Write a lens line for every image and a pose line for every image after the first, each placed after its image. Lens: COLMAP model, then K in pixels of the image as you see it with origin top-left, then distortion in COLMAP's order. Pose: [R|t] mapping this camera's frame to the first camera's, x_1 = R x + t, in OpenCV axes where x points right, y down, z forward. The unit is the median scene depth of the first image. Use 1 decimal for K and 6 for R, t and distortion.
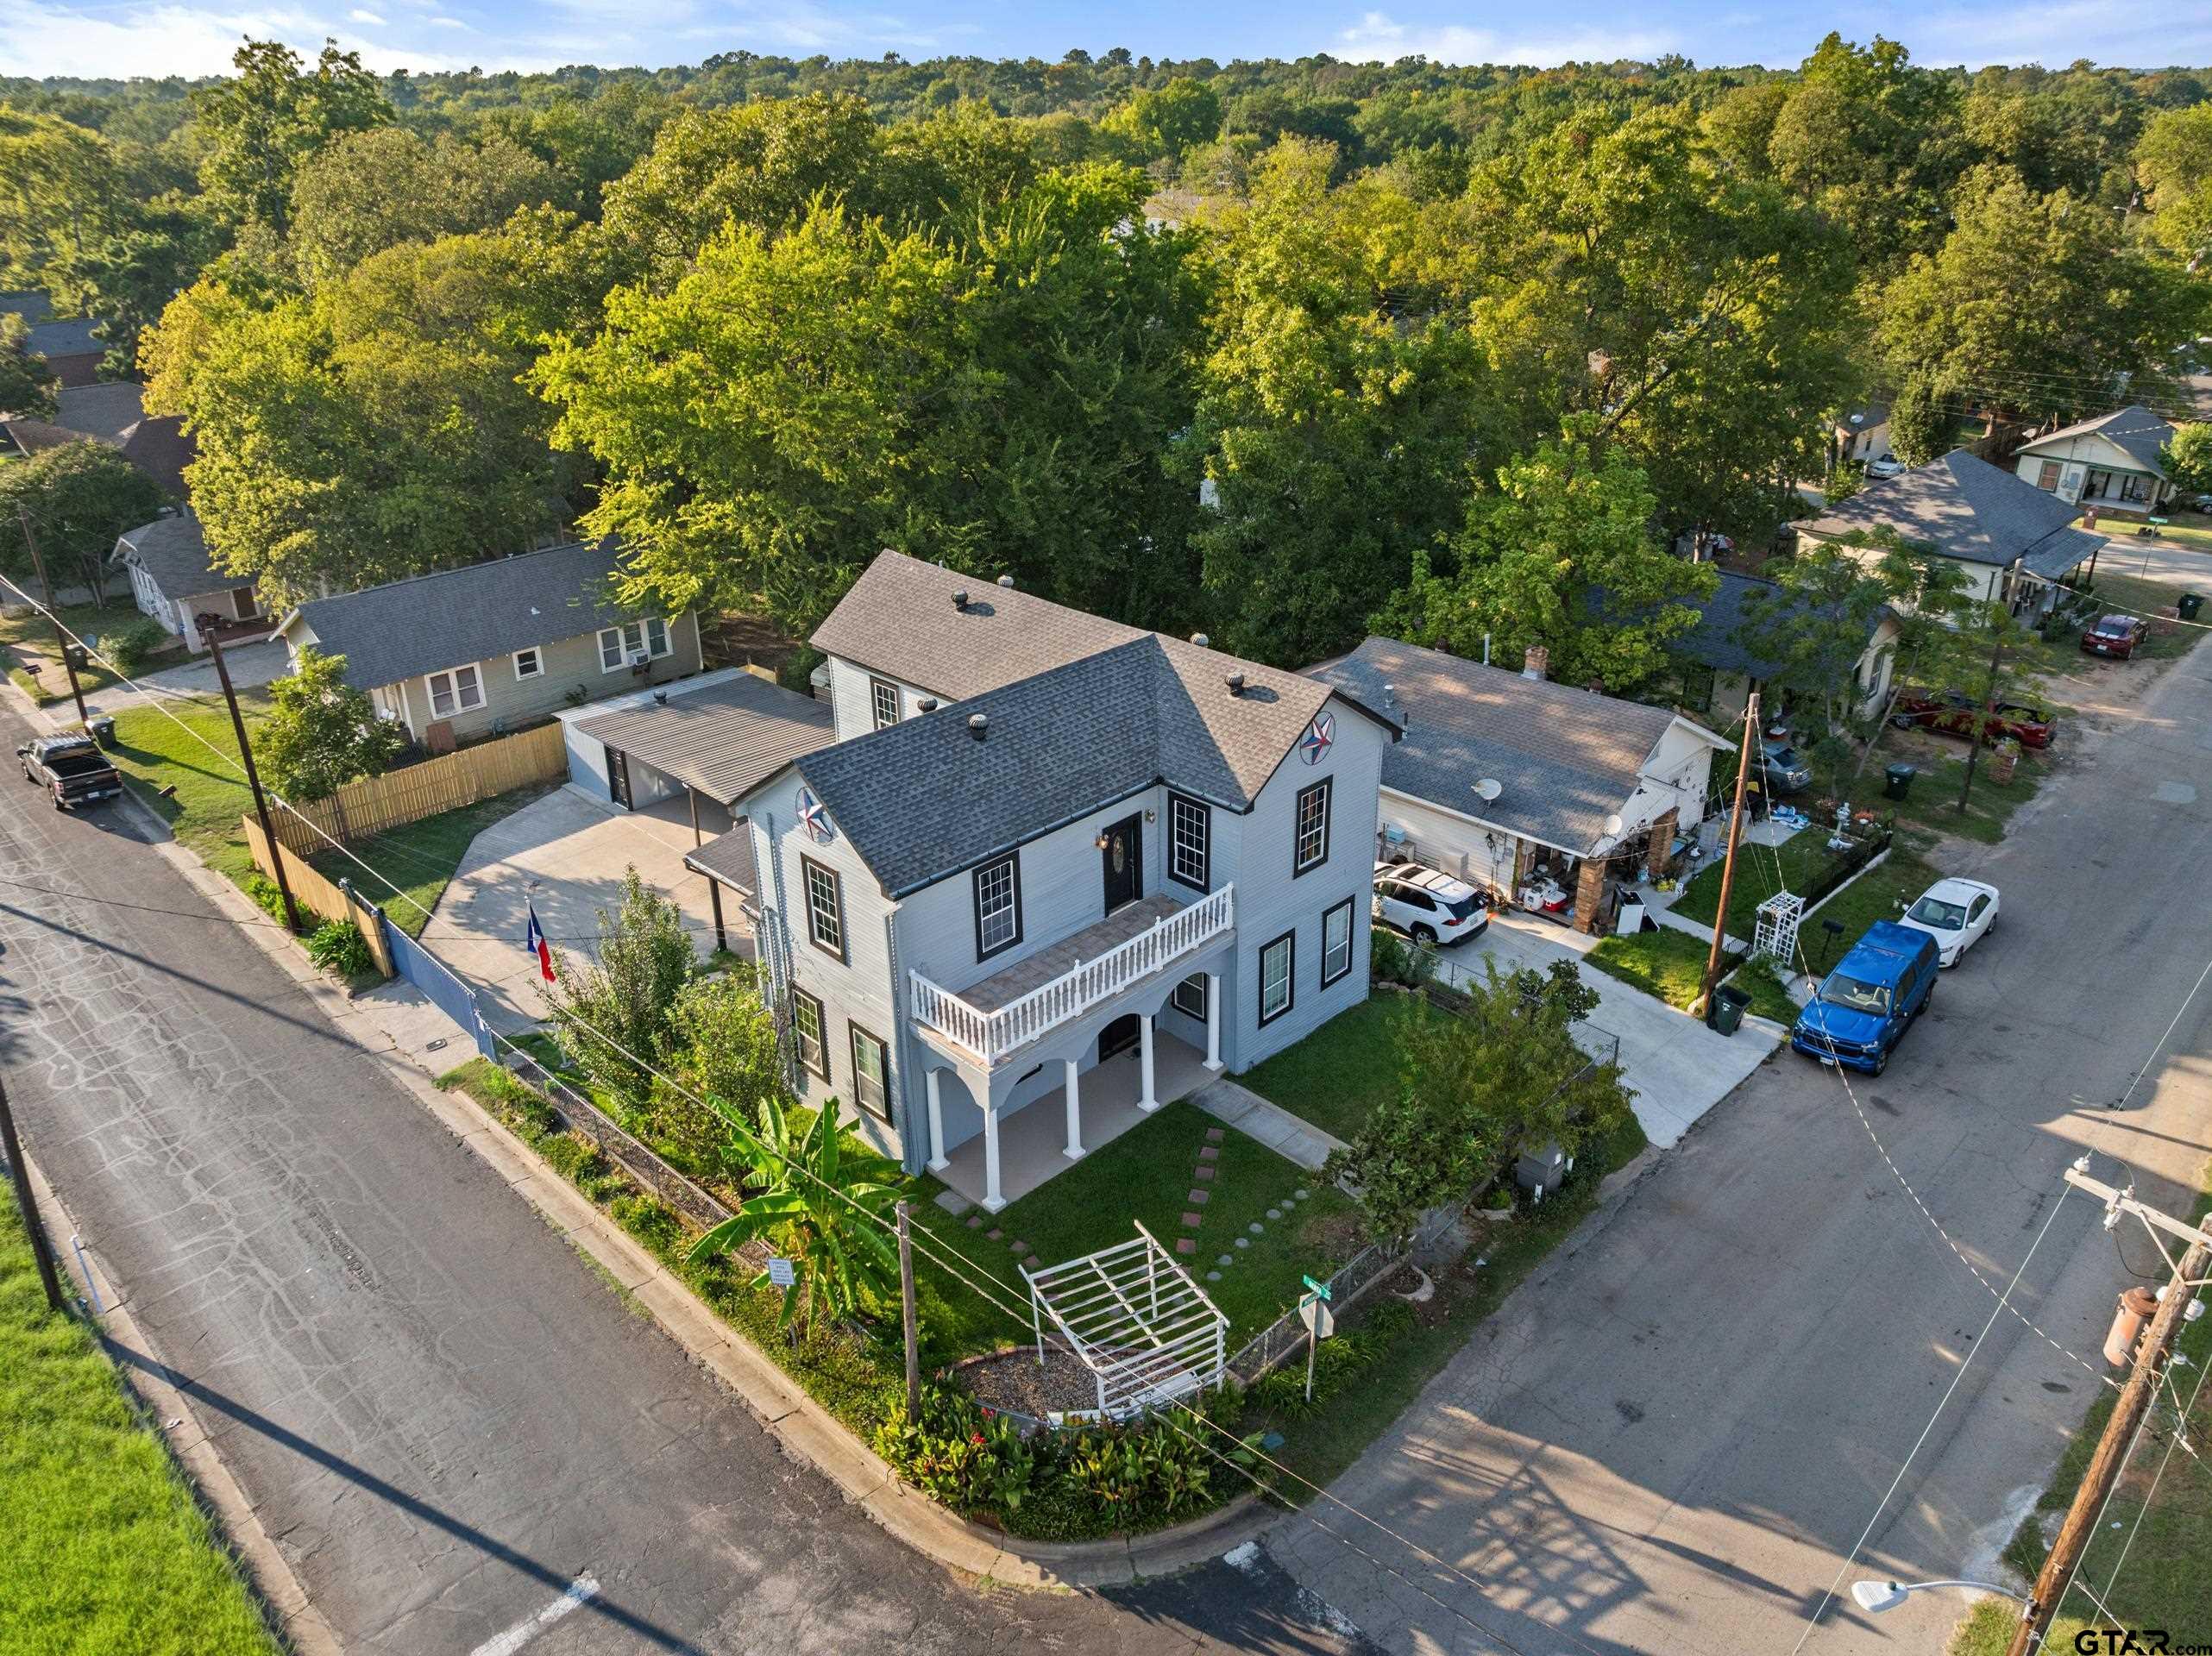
lens RADIAL K [[1598.6, 0, 1108.6], [0, 1598.6, 820.2], [0, 0, 1]] dist [-0.034564, -0.002368]
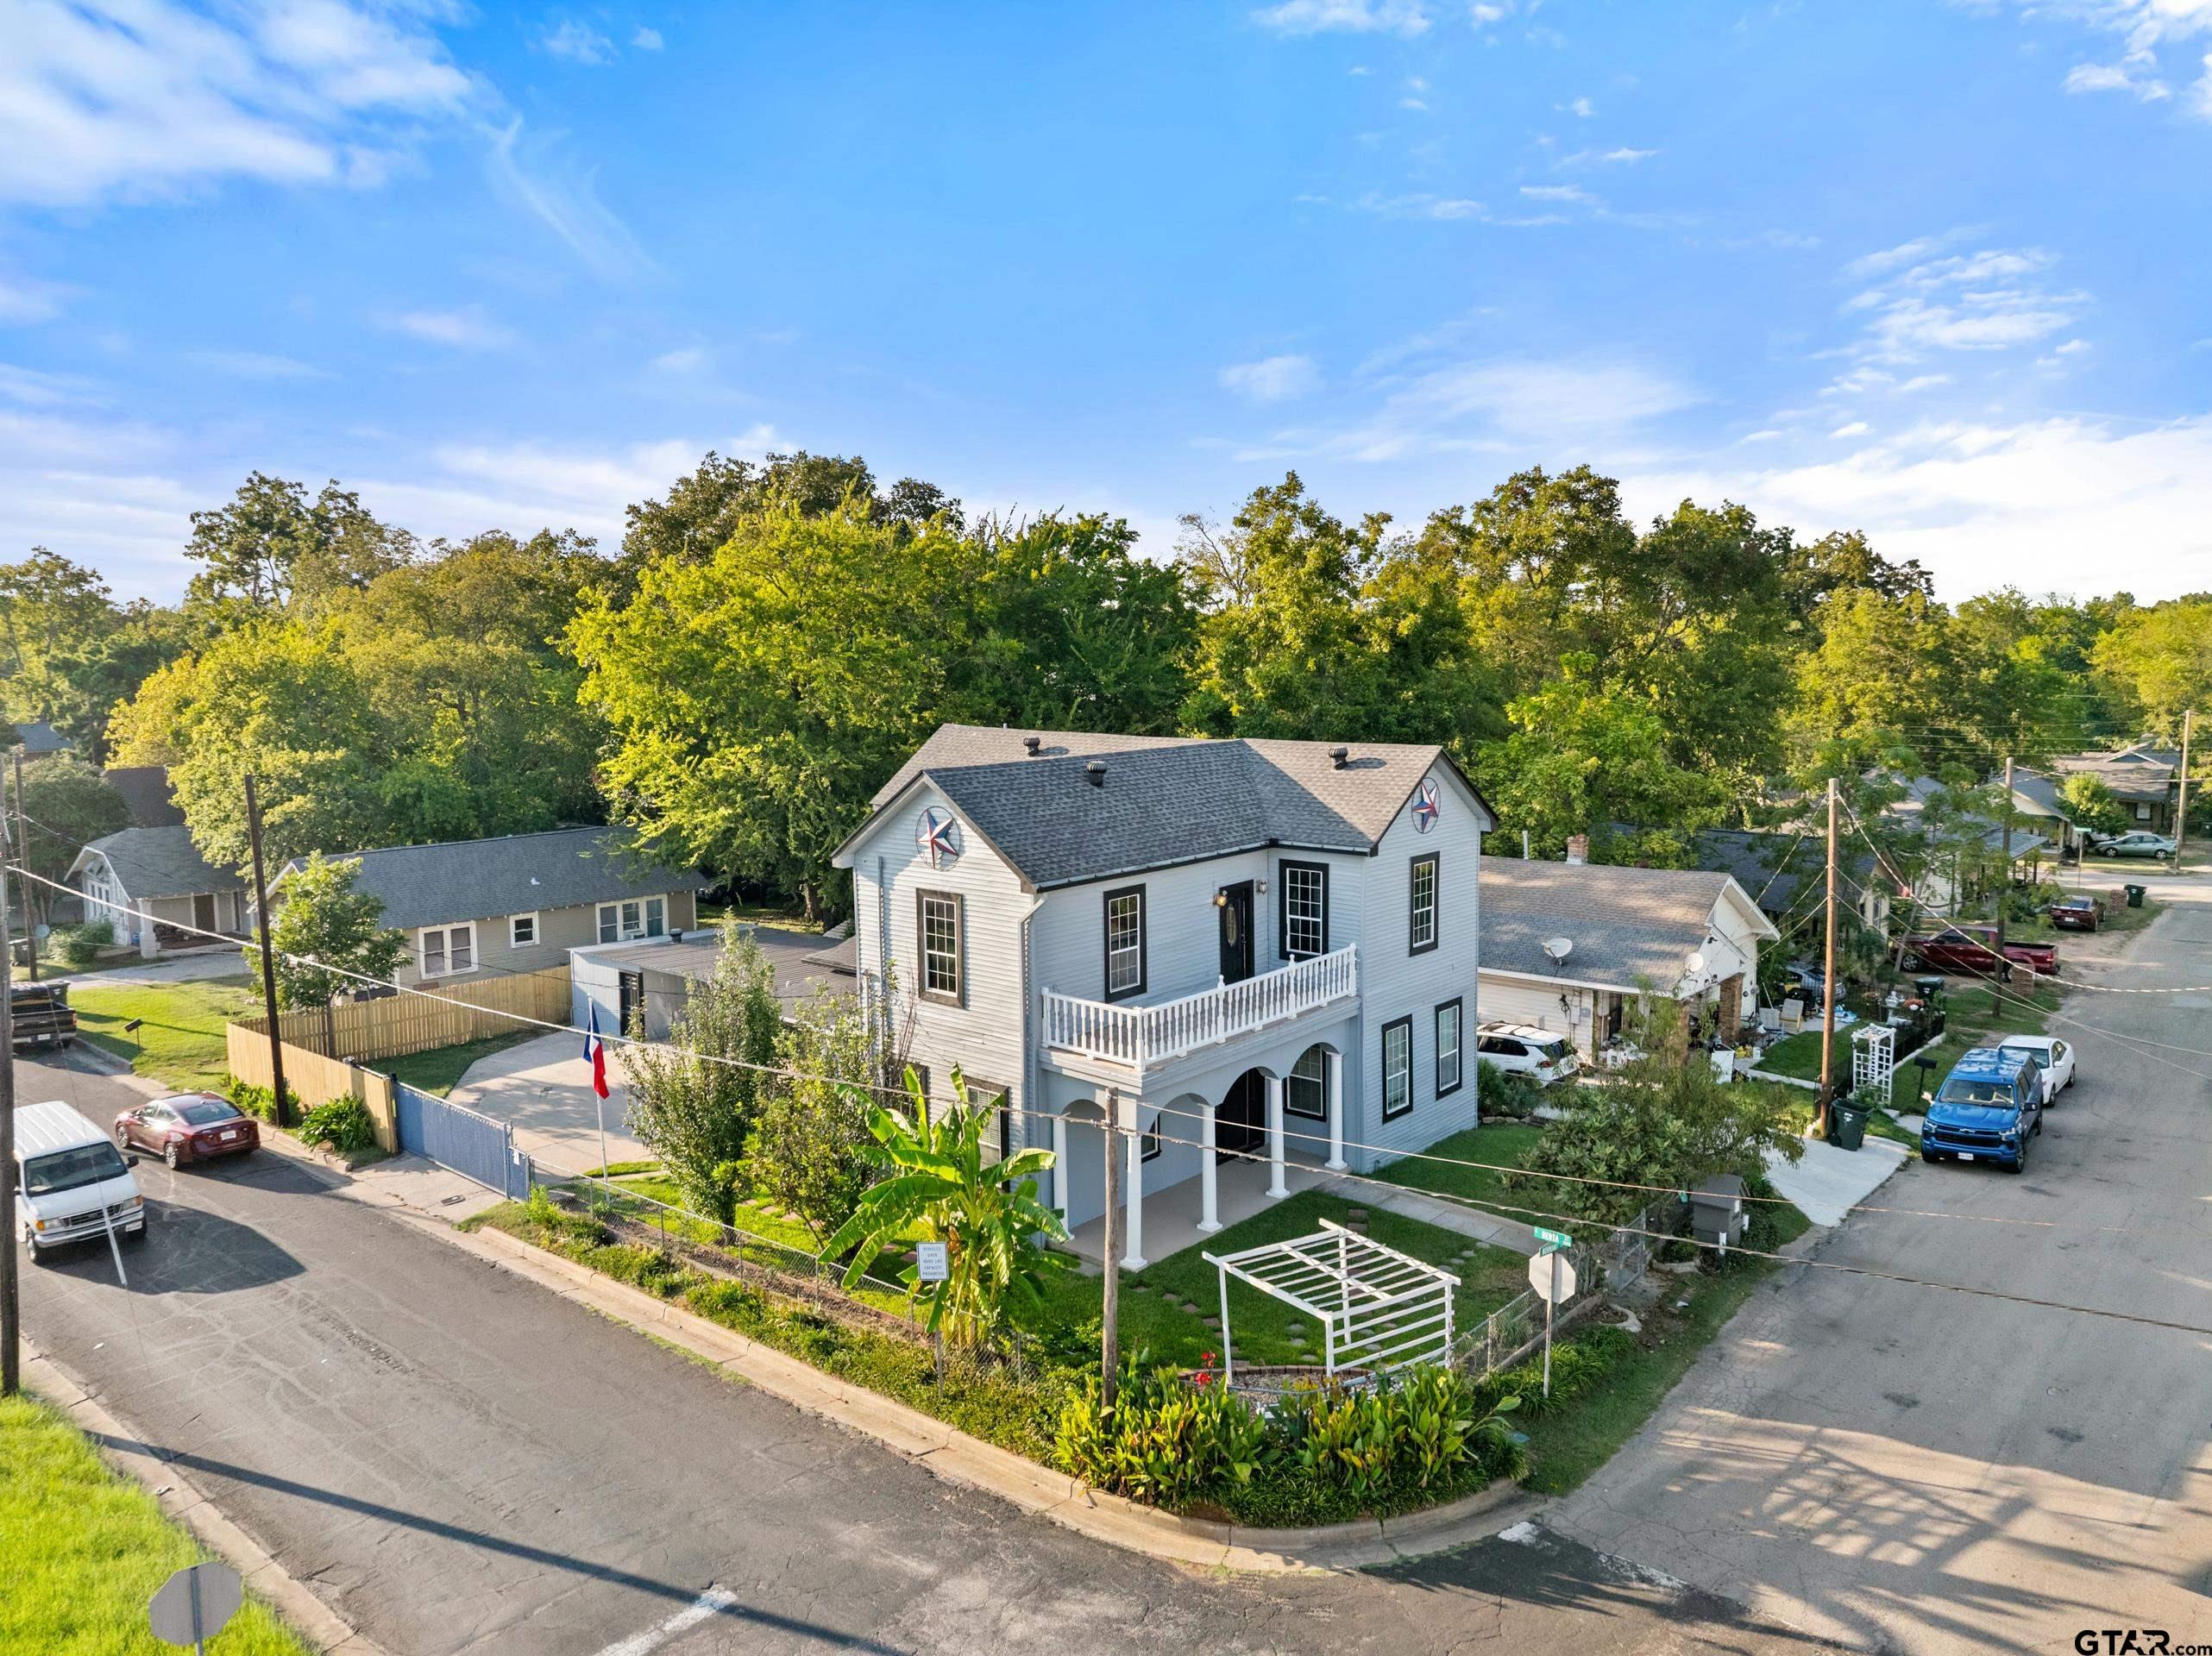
lens RADIAL K [[1598.6, 0, 1108.6], [0, 1598.6, 820.2], [0, 0, 1]] dist [-0.034564, -0.002368]
pose [[0.997200, -0.006475, 0.074504, -0.140558], [0.030926, 0.942770, -0.332005, 0.282264], [-0.068090, 0.333380, 0.940331, 0.082388]]
